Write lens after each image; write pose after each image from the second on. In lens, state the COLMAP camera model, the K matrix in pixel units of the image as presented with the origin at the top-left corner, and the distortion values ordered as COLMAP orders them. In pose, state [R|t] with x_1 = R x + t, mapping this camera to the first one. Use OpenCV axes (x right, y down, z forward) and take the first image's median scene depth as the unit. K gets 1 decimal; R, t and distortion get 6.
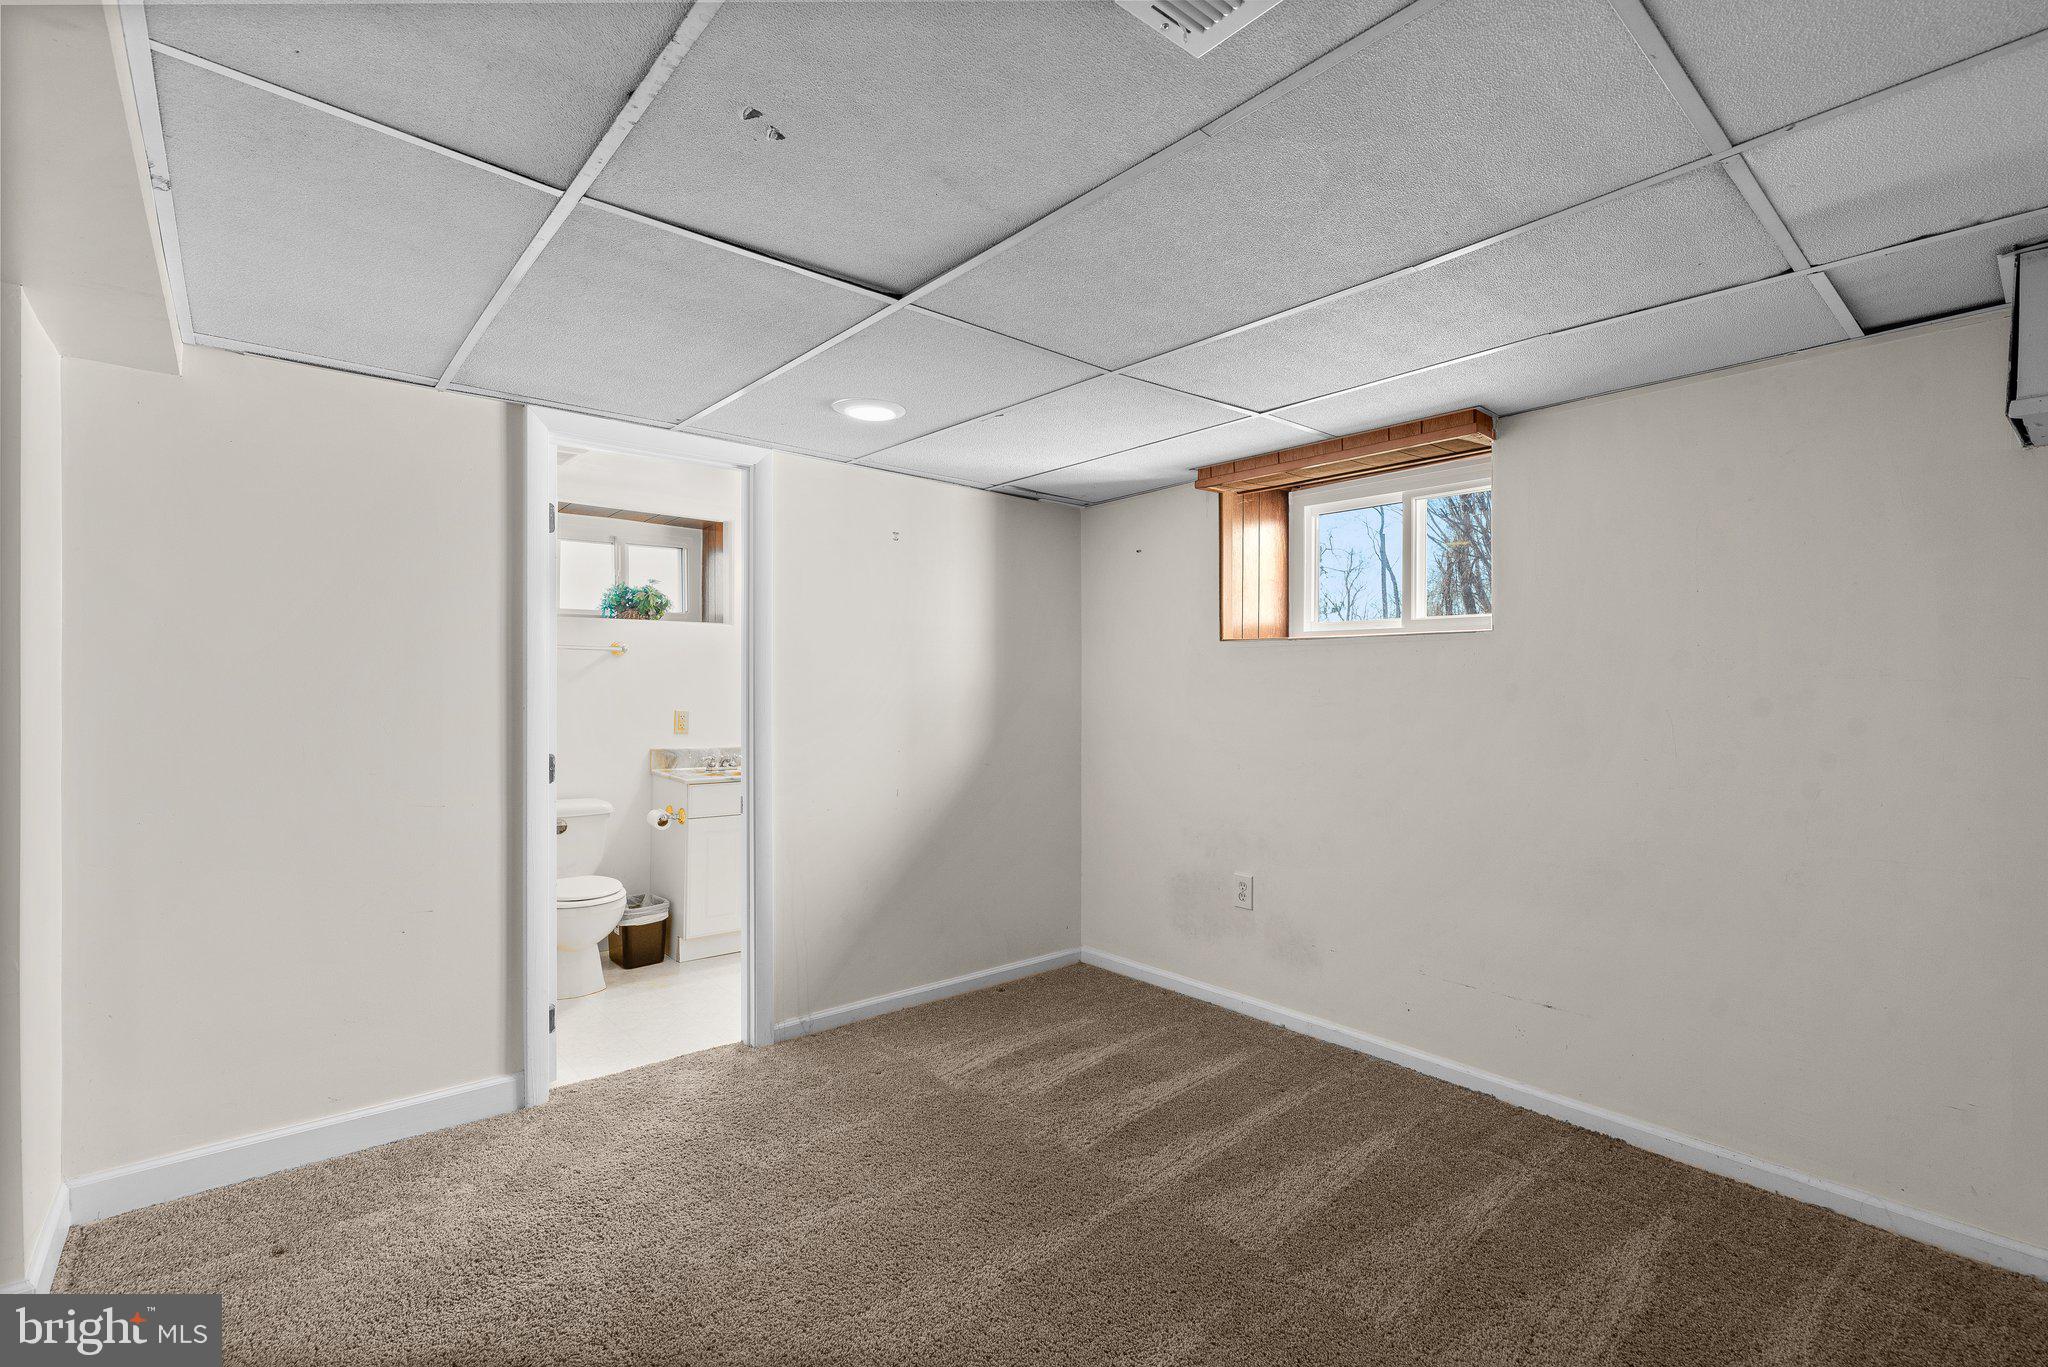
lens RADIAL K [[922.7, 0, 1024.0], [0, 922.7, 683.5], [0, 0, 1]] dist [0.002742, -0.000259]
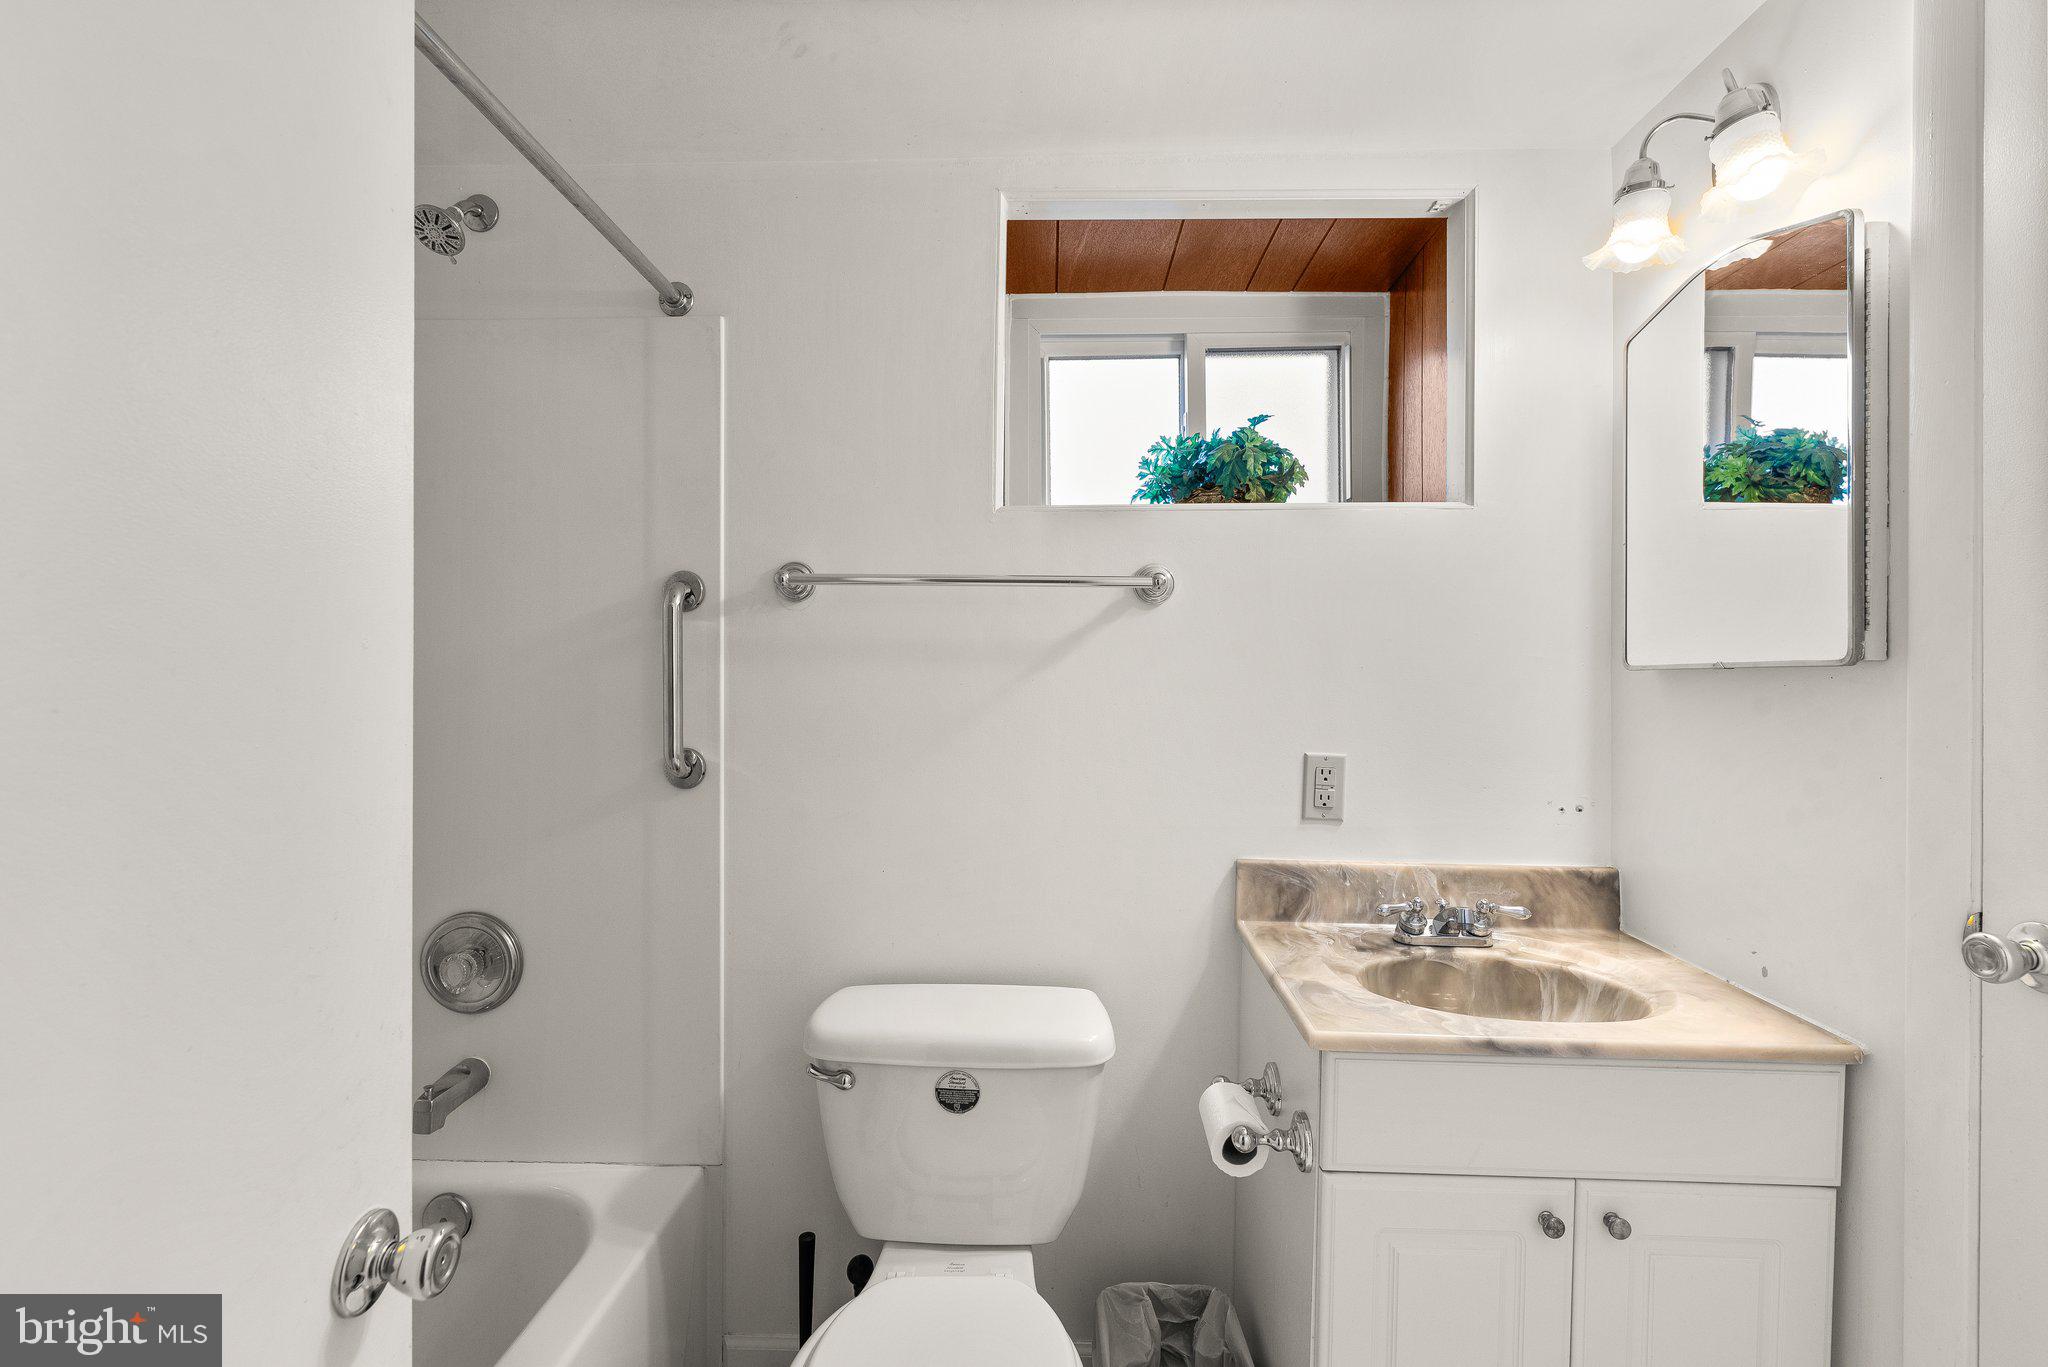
lens RADIAL K [[922.7, 0, 1024.0], [0, 922.7, 683.5], [0, 0, 1]] dist [0.002742, -0.000259]
pose [[0.744145, -0.000167, -0.668018, -0.221997], [-0.001872, 0.999996, -0.002335, 0.003687], [0.668015, 0.002988, 0.744142, 0.664383]]
